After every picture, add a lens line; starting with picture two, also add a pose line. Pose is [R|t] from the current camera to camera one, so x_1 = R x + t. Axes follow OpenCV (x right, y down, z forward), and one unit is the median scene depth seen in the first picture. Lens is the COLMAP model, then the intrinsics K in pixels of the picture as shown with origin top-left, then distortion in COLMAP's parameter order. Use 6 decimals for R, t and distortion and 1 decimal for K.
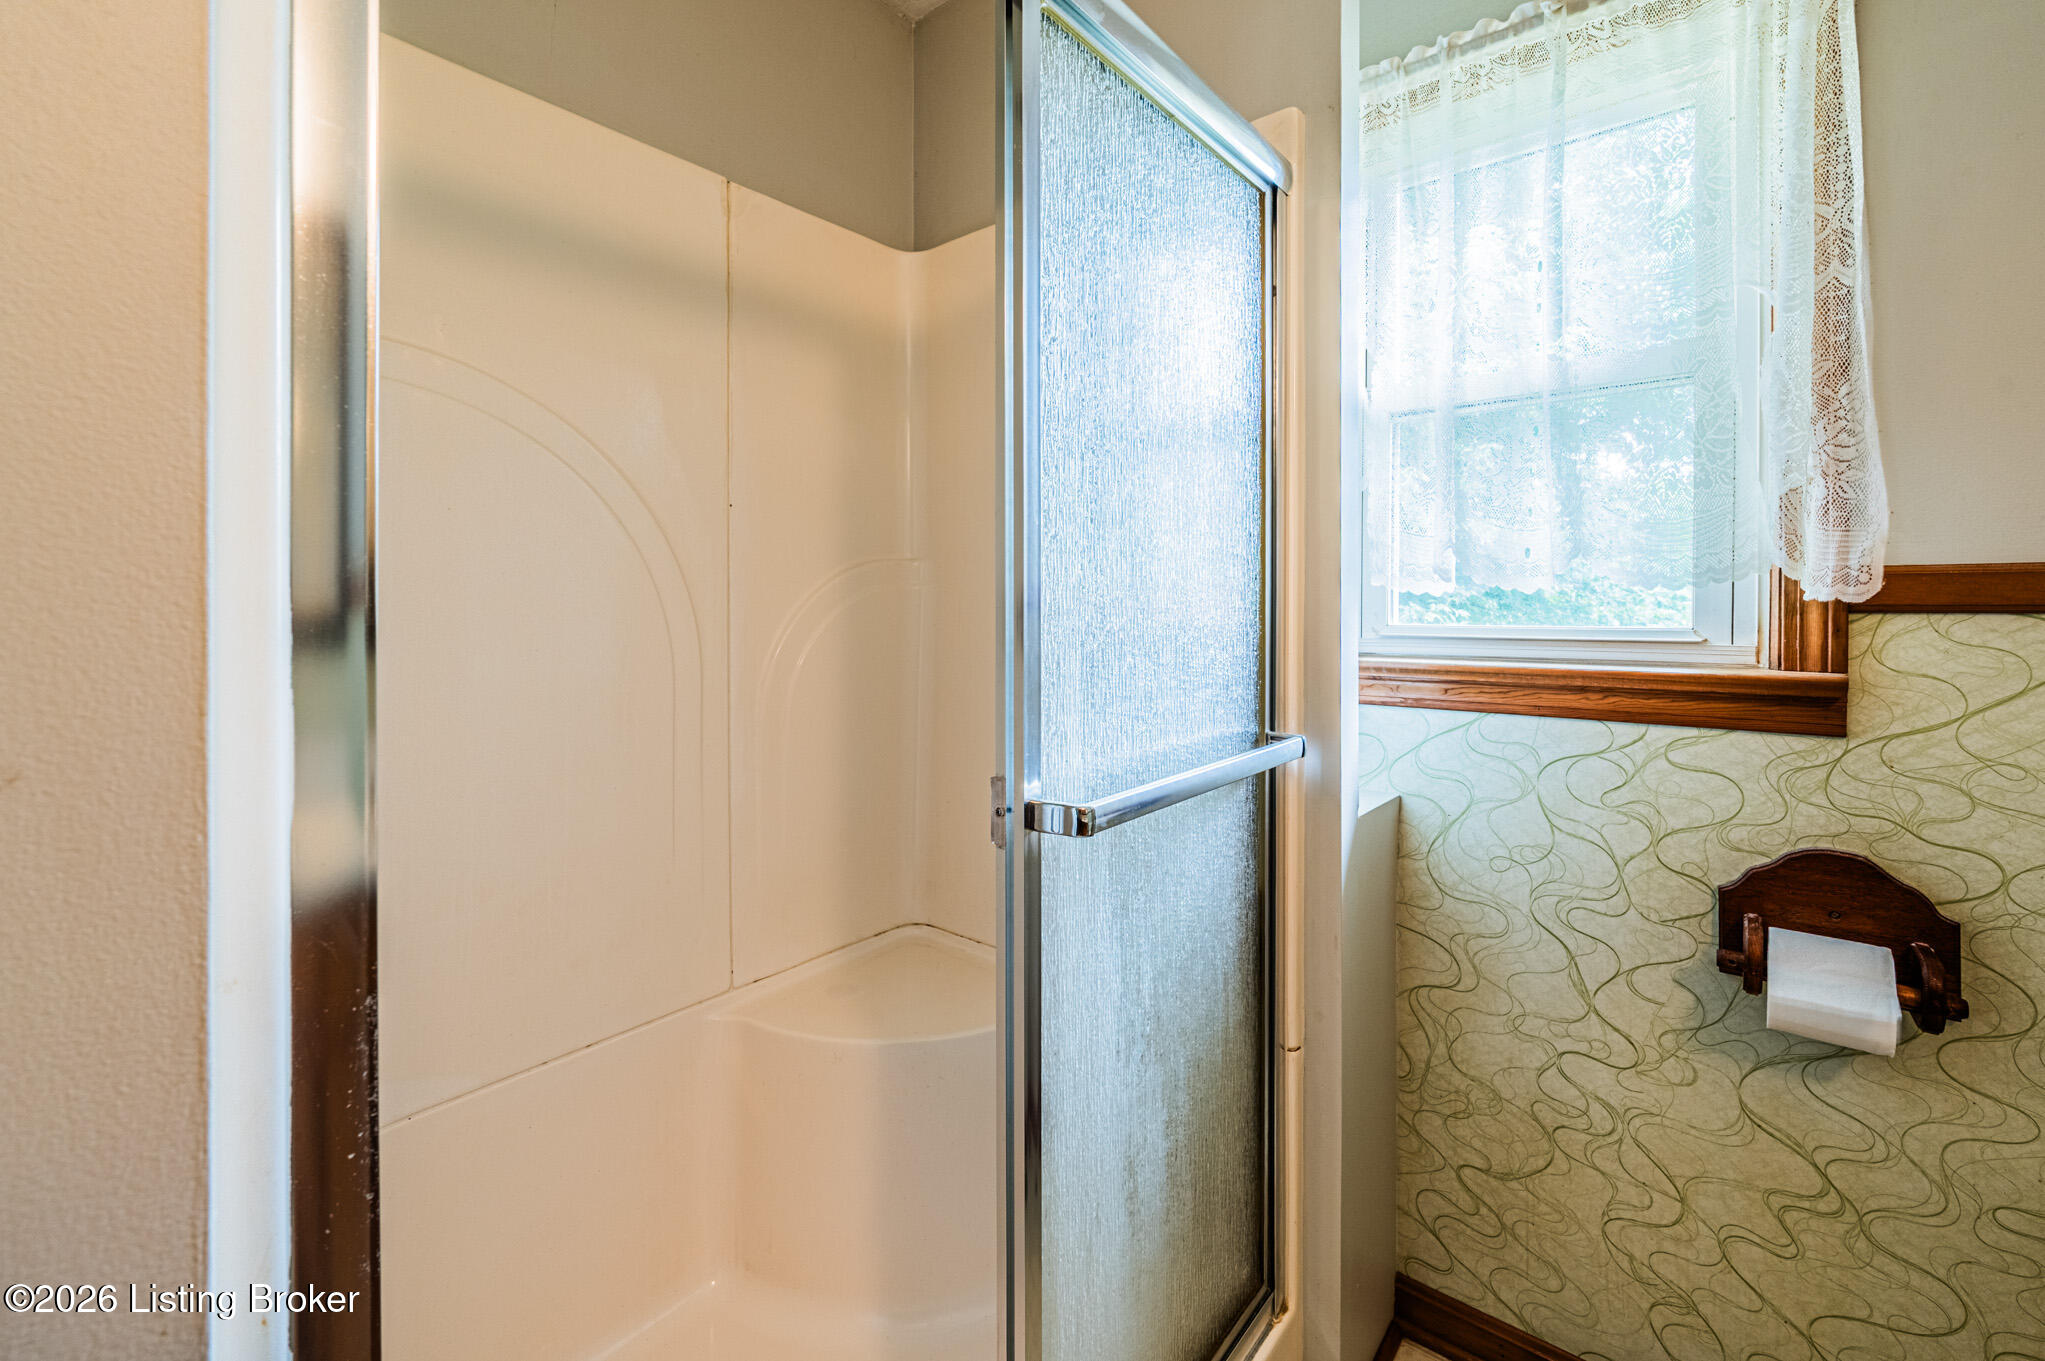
lens RADIAL K [[842.2, 0, 1050.5], [0, 842.2, 608.2], [0, 0, 1]] dist [0.003155, -0.000221]
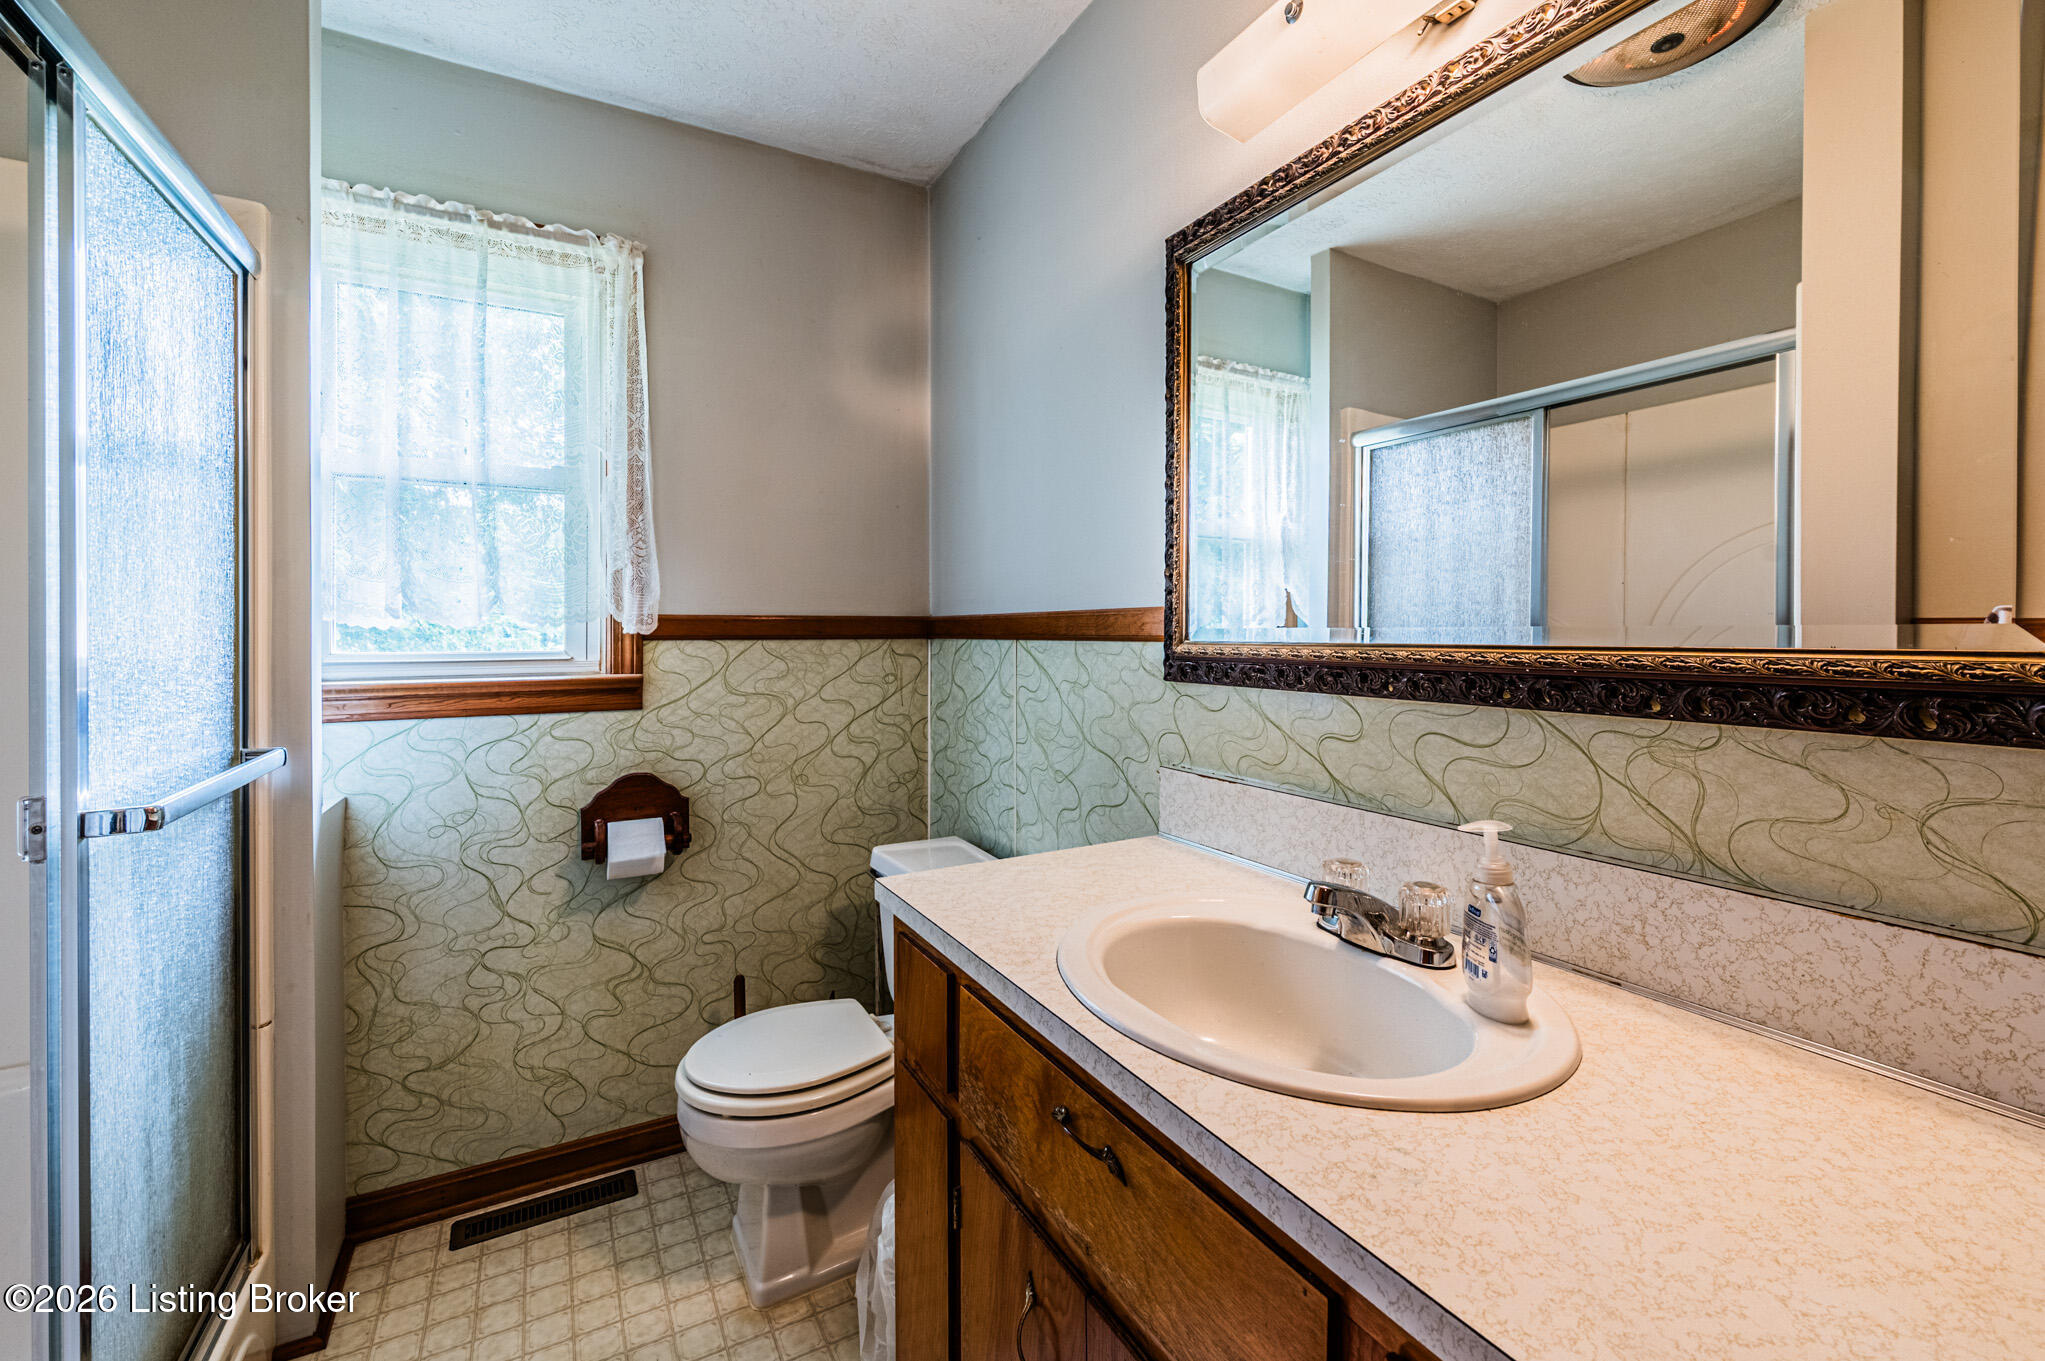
lens RADIAL K [[820.7, 0, 1019.3], [0, 820.7, 635.9], [0, 0, 1]] dist [-0.013784, -0.000414]
pose [[0.367361, -0.004041, 0.930070, -0.366719], [0.004178, 0.999988, 0.002694, -0.004486], [-0.930069, 0.002896, 0.367374, -0.371198]]
